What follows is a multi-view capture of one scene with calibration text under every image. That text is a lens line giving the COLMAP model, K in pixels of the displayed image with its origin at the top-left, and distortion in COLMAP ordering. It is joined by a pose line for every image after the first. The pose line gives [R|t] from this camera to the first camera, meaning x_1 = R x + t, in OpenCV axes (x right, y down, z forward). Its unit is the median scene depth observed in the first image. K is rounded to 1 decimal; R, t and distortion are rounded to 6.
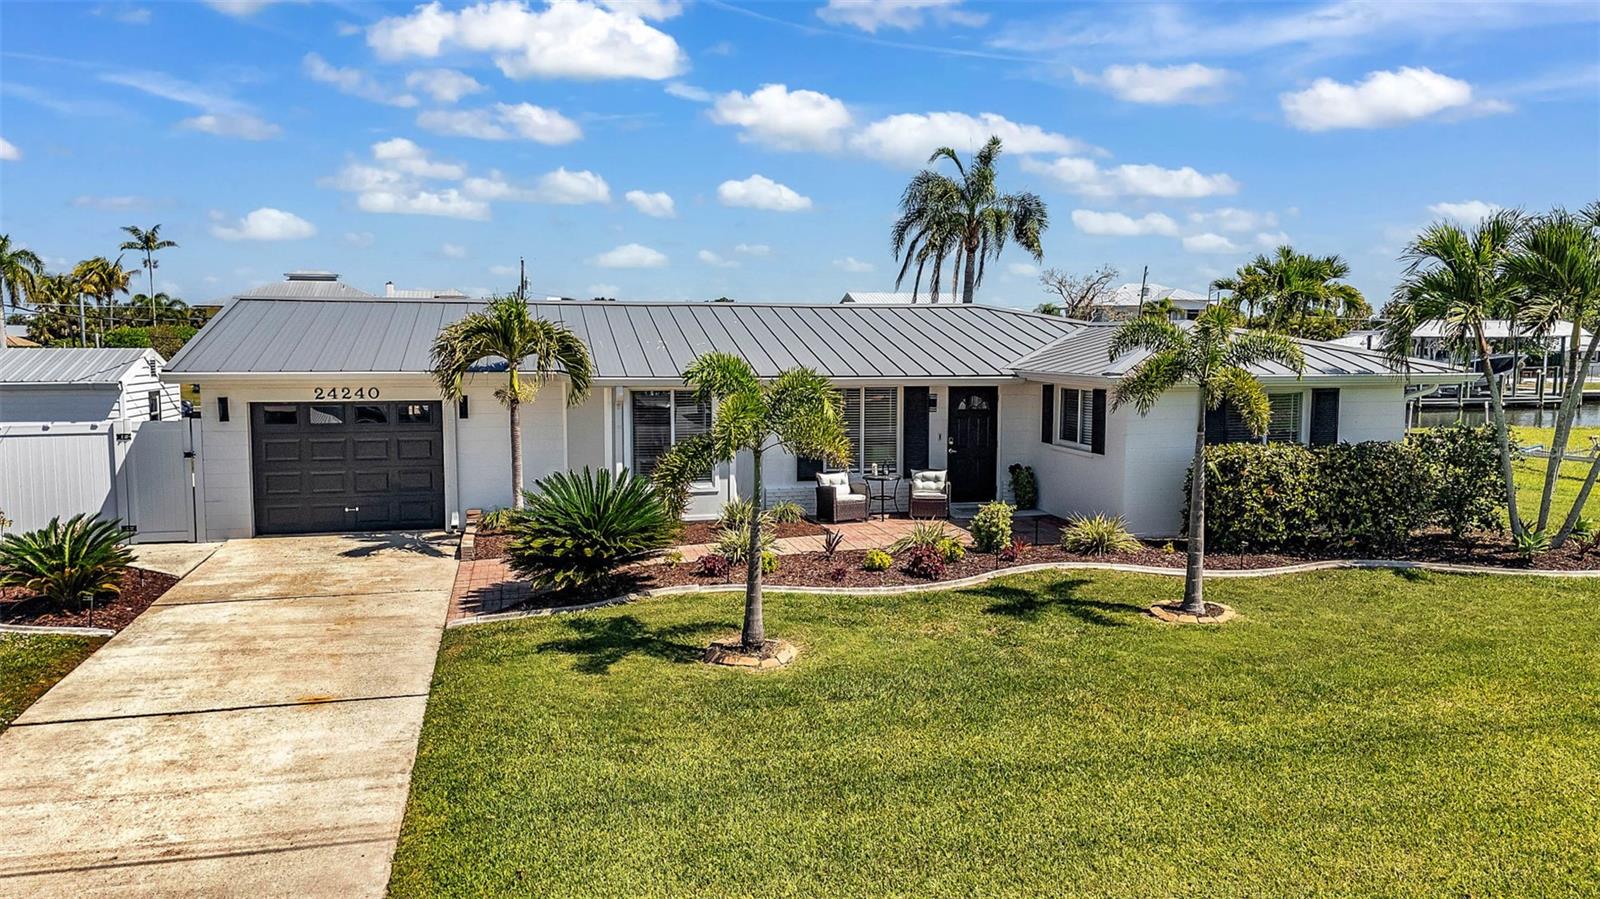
lens RADIAL K [[1178.5, 0, 800.0], [0, 1178.5, 449.5], [0, 0, 1]] dist [0.098988, -0.118506]
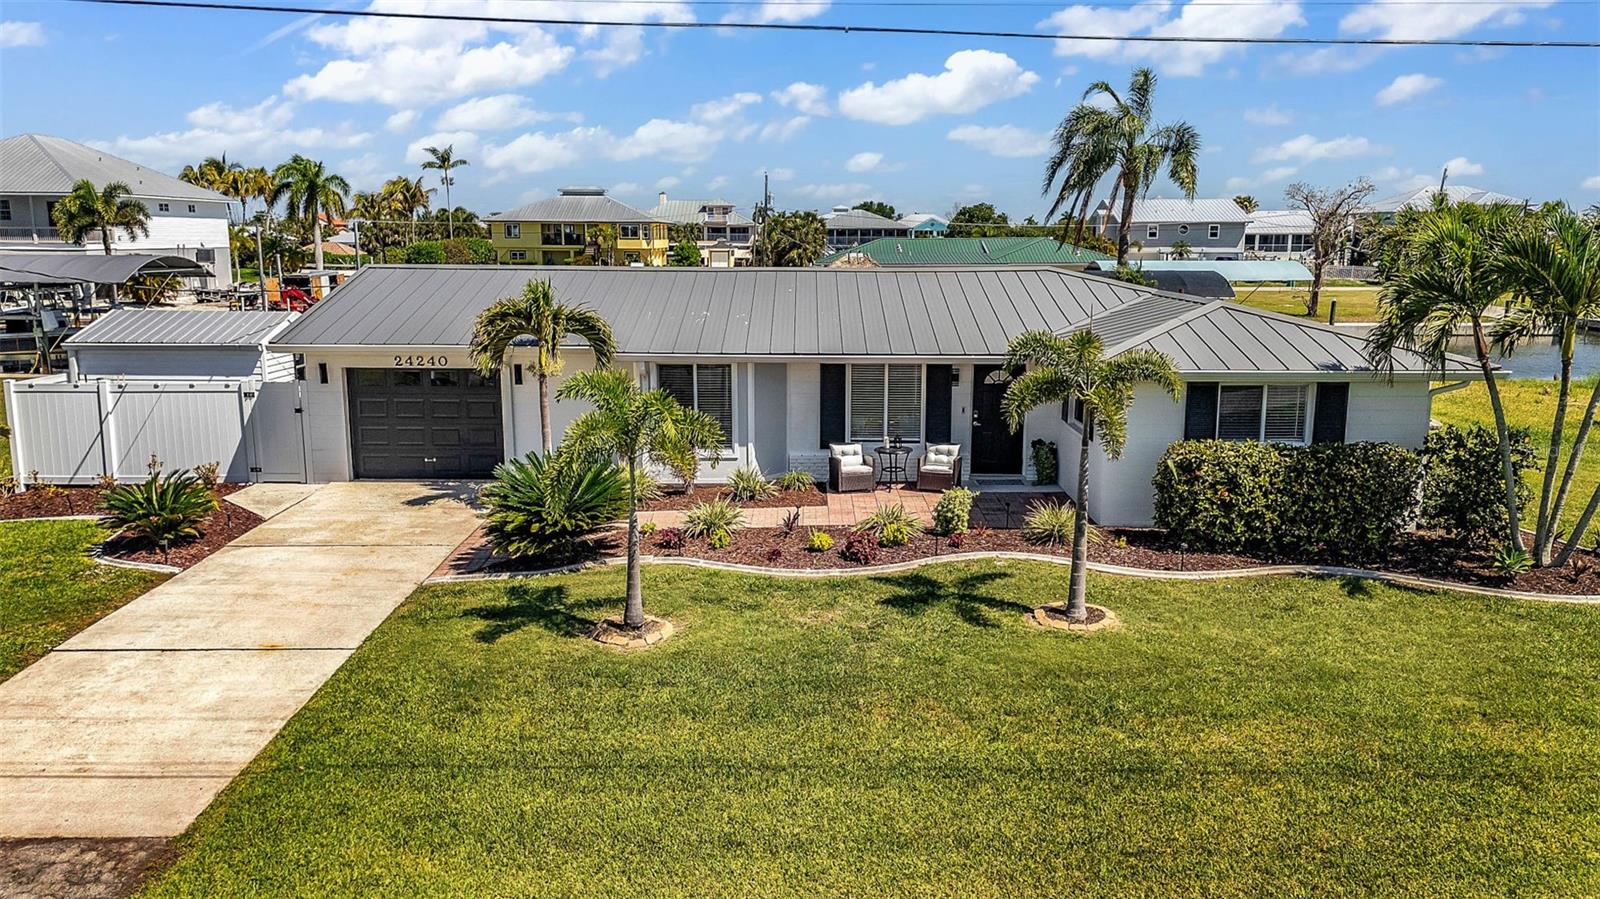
lens RADIAL K [[1178.5, 0, 800.0], [0, 1178.5, 449.5], [0, 0, 1]] dist [0.098988, -0.118506]
pose [[0.971142, 0.043361, -0.234527, 0.279706], [-0.023254, 0.995864, 0.087831, -0.079690], [0.237366, -0.079842, 0.968134, -0.042102]]
